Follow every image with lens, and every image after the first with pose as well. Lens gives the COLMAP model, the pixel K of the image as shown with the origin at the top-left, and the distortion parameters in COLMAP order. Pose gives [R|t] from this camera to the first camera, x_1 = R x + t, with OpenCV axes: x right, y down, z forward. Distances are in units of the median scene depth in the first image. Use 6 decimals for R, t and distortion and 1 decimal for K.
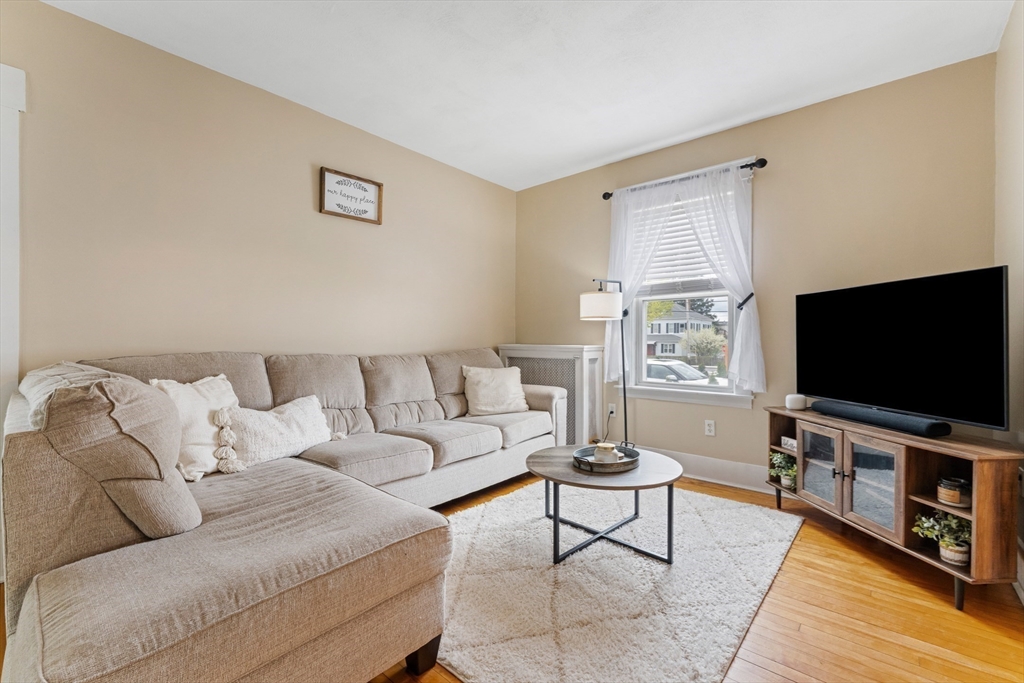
lens RADIAL K [[434.9, 0, 510.4], [0, 434.9, 343.9], [0, 0, 1]] dist [-0.002177, -0.000439]
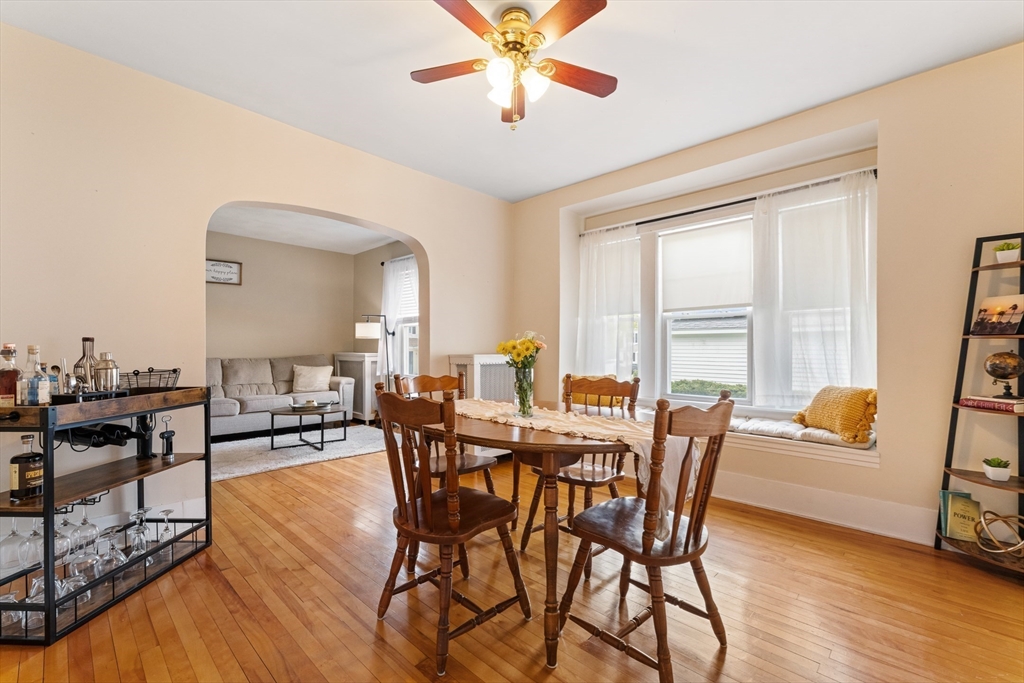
lens RADIAL K [[441.6, 0, 513.8], [0, 441.6, 347.6], [0, 0, 1]] dist [-0.000222, -0.000017]
pose [[0.998689, -0.000053, -0.051191, 0.937736], [-0.000520, 0.999937, -0.011174, 0.000830], [0.051188, 0.011186, 0.998626, -0.772885]]
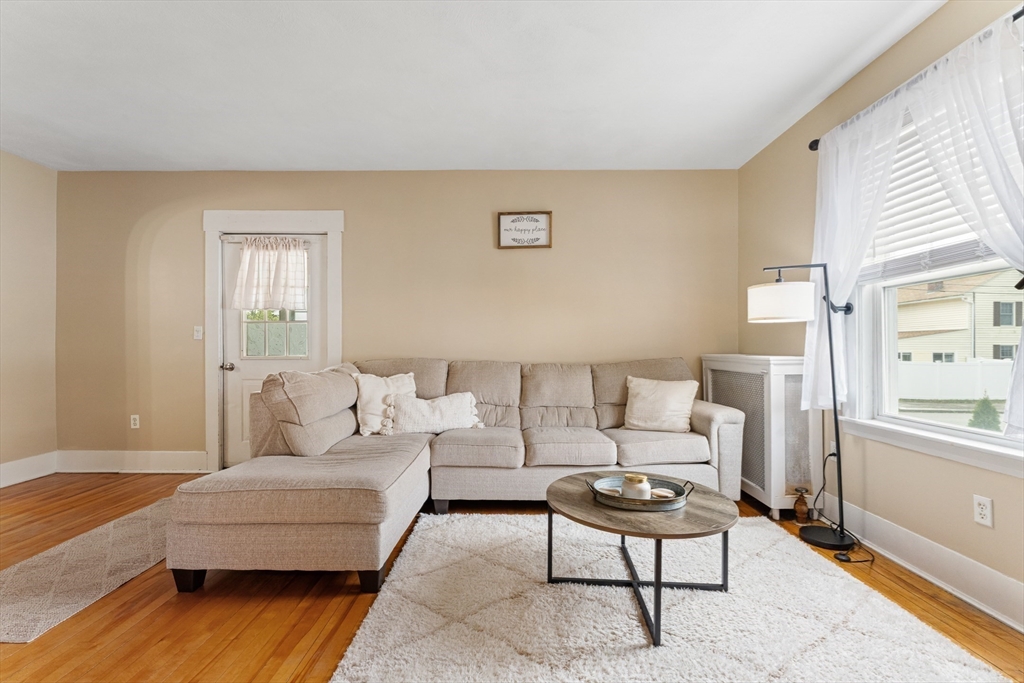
lens RADIAL K [[434.9, 0, 510.4], [0, 434.9, 343.9], [0, 0, 1]] dist [-0.002177, -0.000439]
pose [[0.645711, -0.009981, -0.763516, 0.506774], [-0.003529, 0.999865, -0.016056, -0.005160], [0.763574, 0.013062, 0.645589, 0.197627]]
